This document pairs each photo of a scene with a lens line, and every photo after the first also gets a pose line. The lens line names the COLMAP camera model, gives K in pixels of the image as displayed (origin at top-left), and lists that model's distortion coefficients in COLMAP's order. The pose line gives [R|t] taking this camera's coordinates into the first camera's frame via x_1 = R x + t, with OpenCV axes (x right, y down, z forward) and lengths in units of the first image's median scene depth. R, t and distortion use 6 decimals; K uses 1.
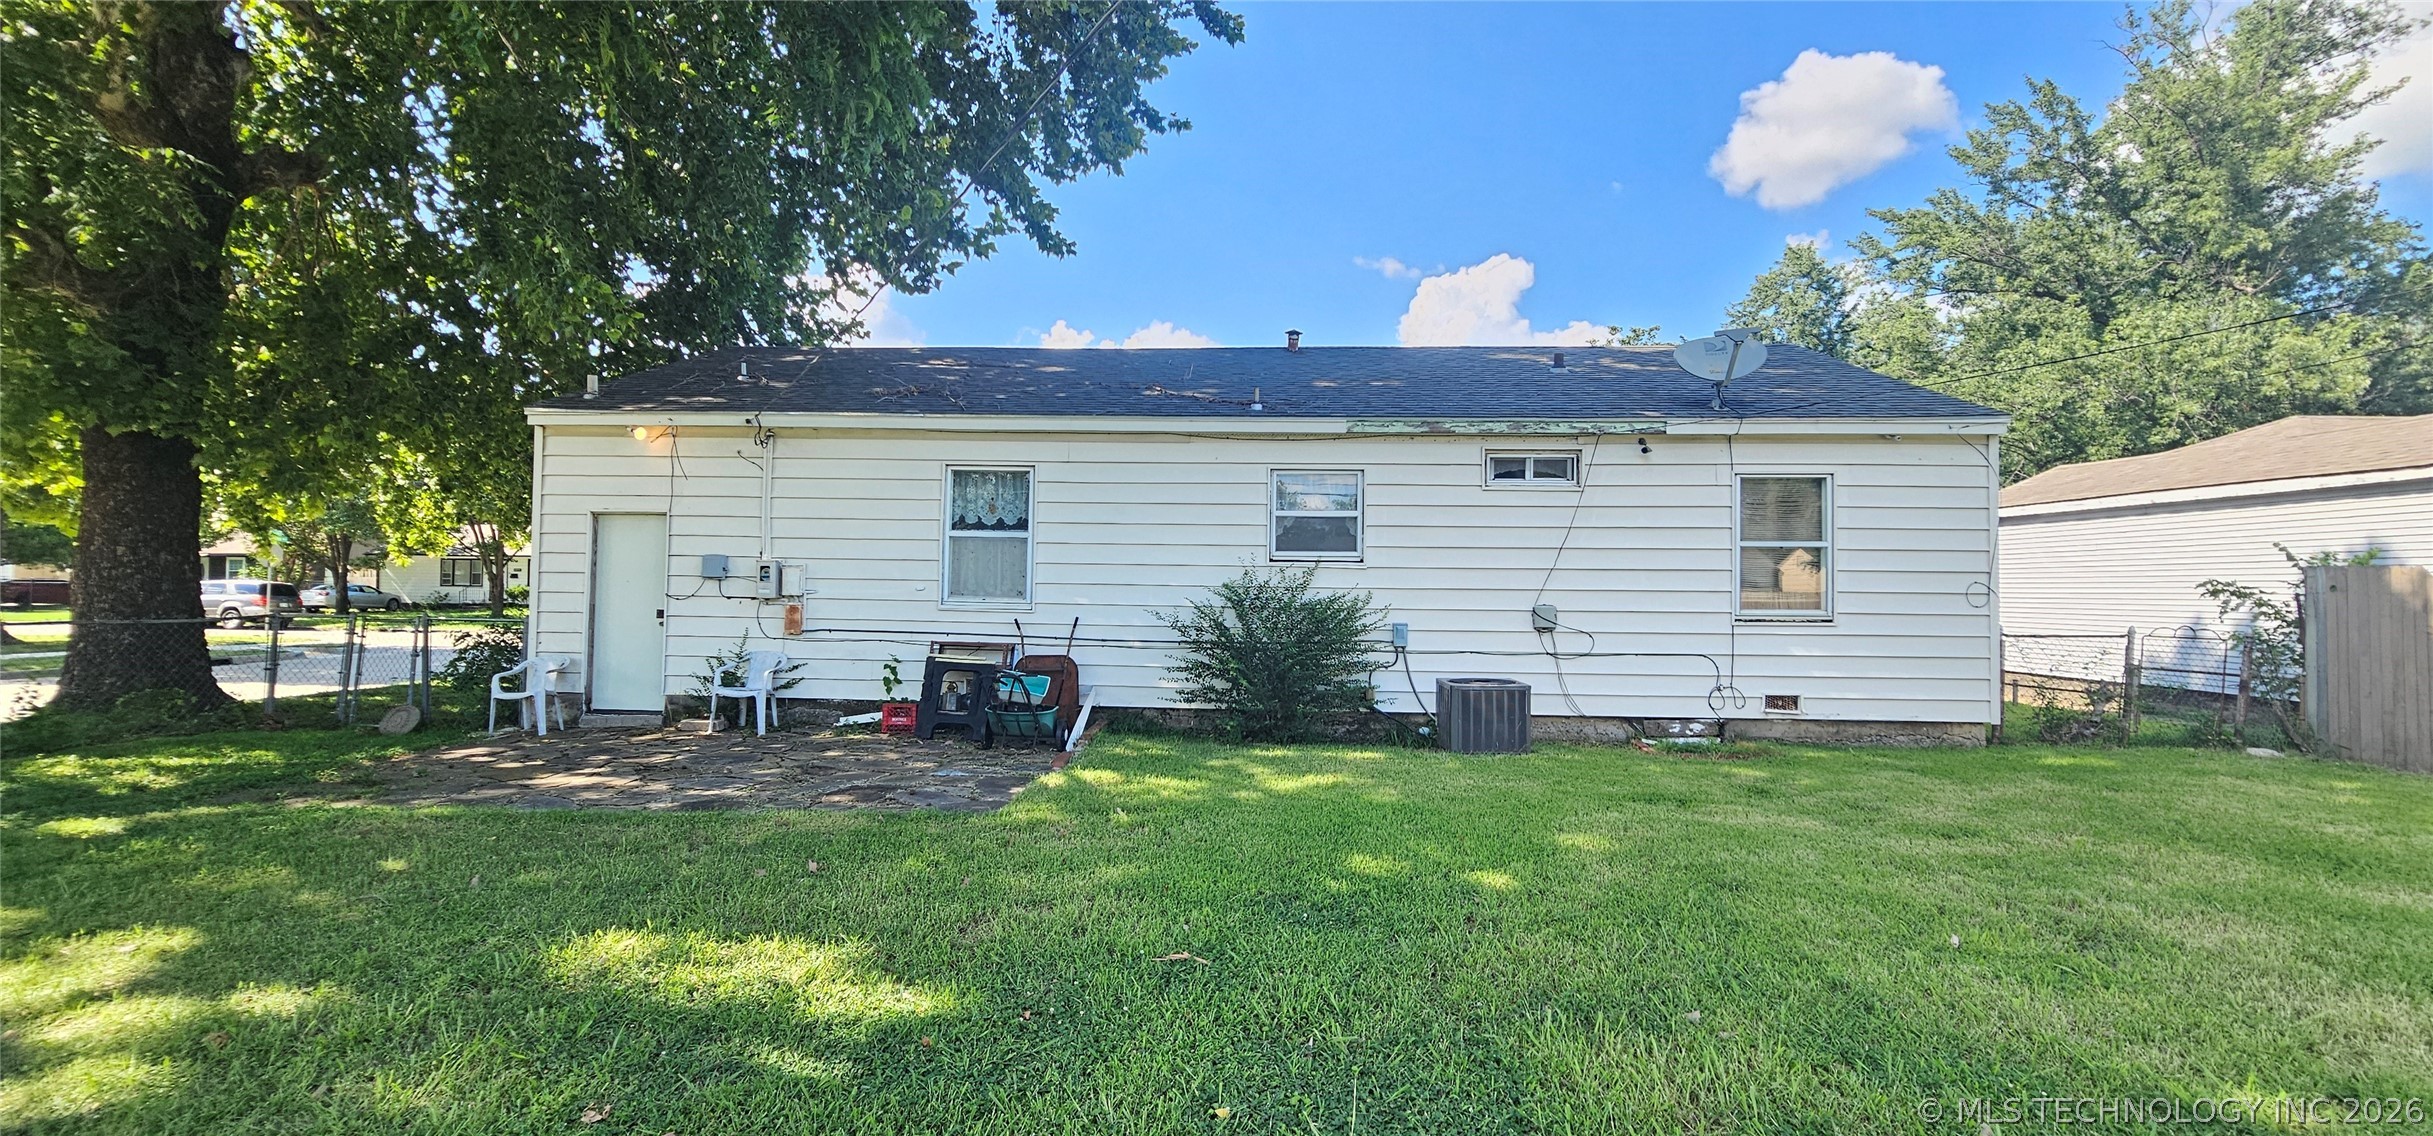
lens RADIAL K [[1015.9, 0, 1202.7], [0, 1015.9, 567.4], [0, 0, 1]] dist [0.007899, 0.001381]
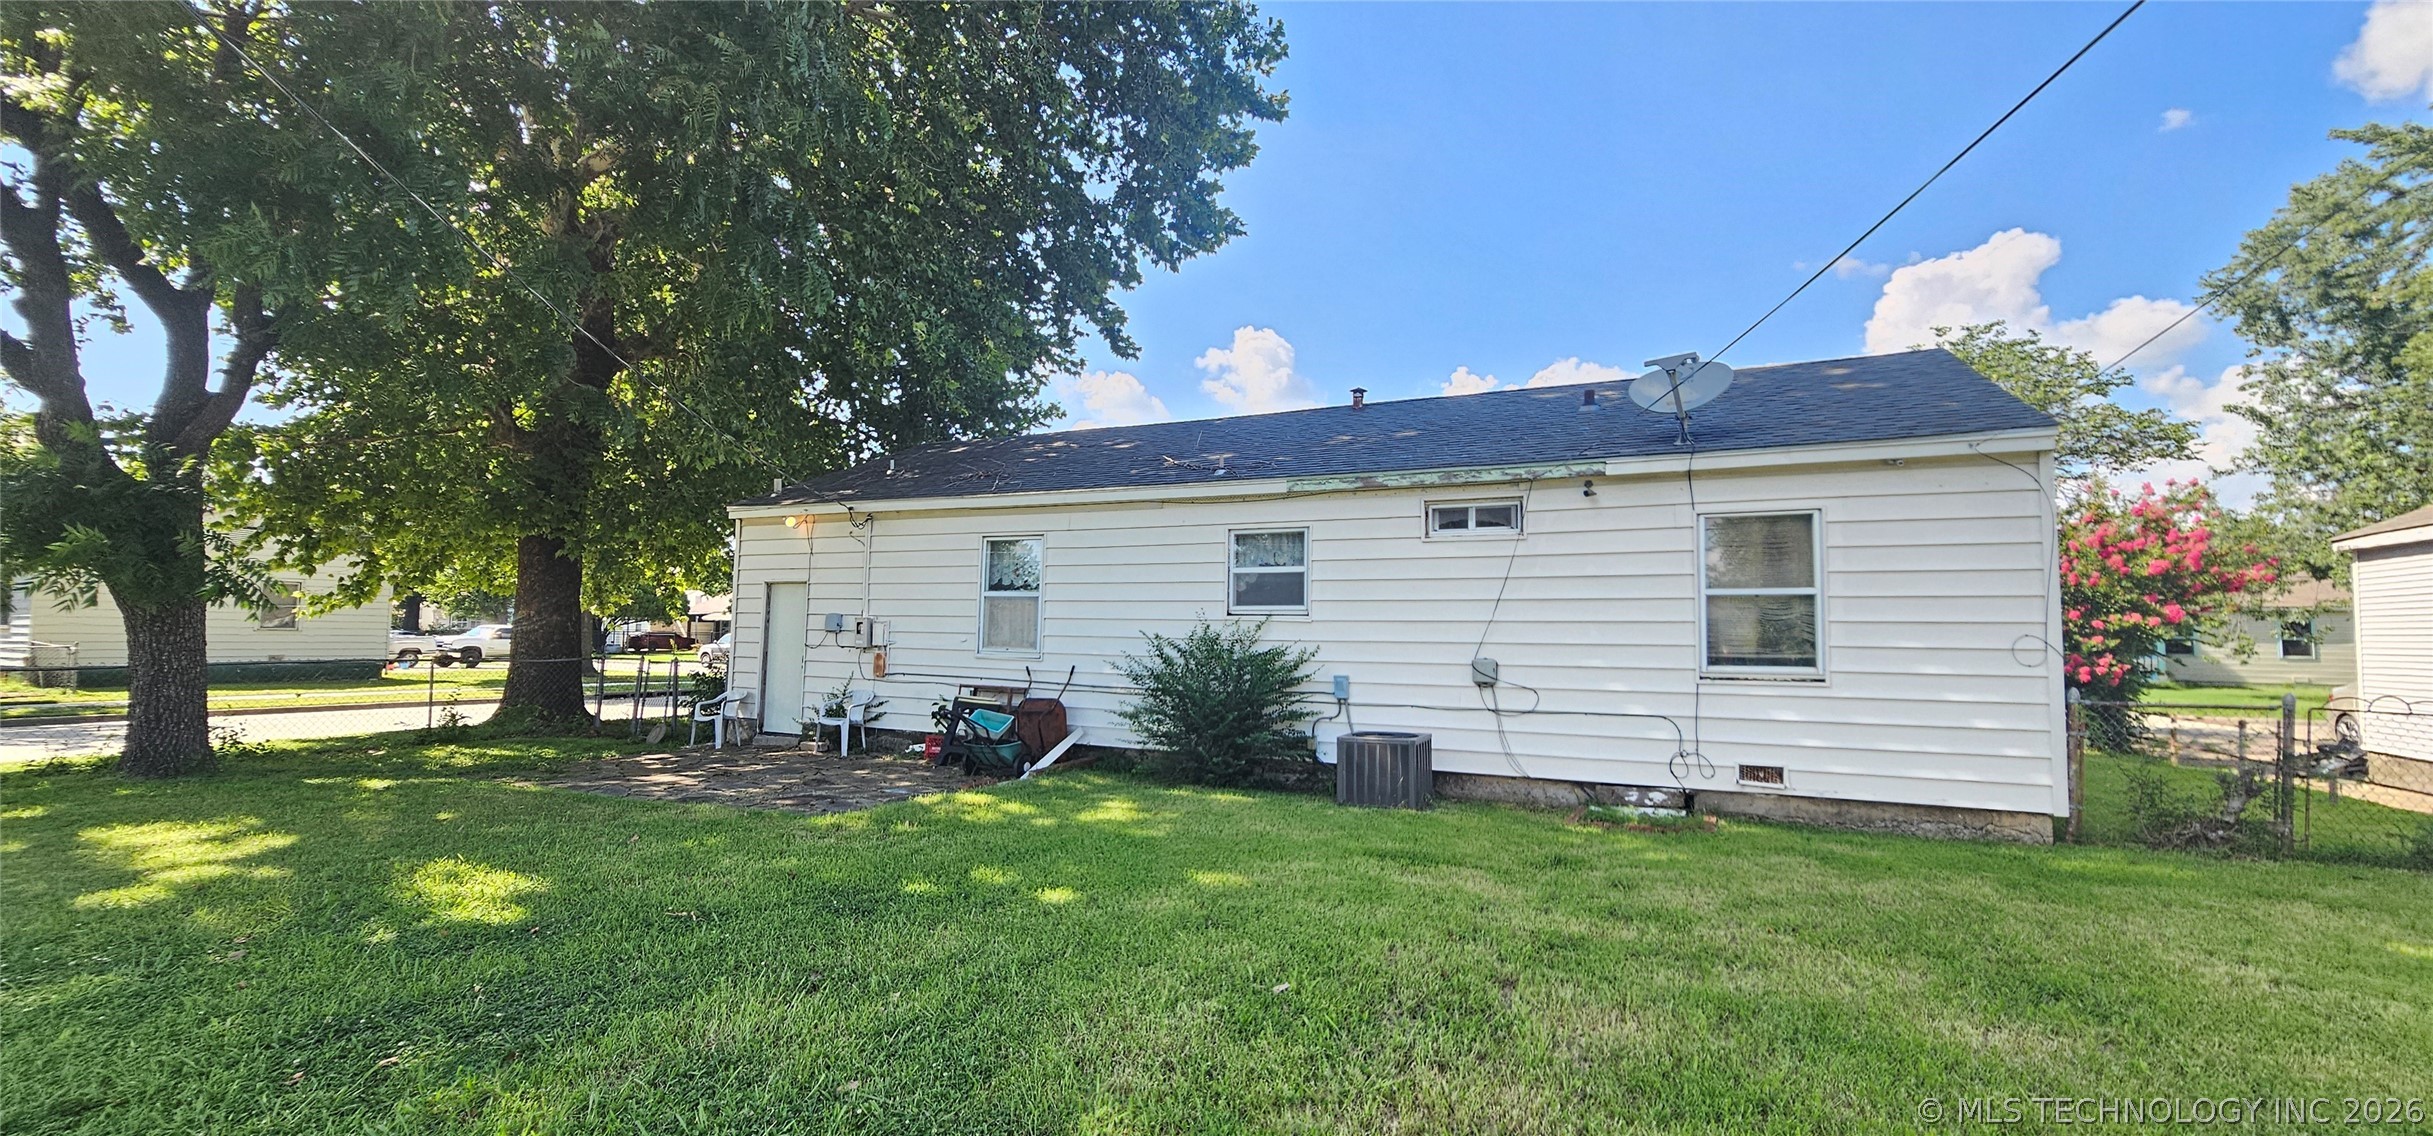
lens RADIAL K [[1015.9, 0, 1195.8], [0, 1015.9, 558.5], [0, 0, 1]] dist [0.007899, 0.001381]
pose [[0.918866, -0.029306, -0.393481, 0.460792], [0.006355, 0.998208, -0.059504, -0.002161], [0.394519, 0.052176, 0.917405, 0.002573]]
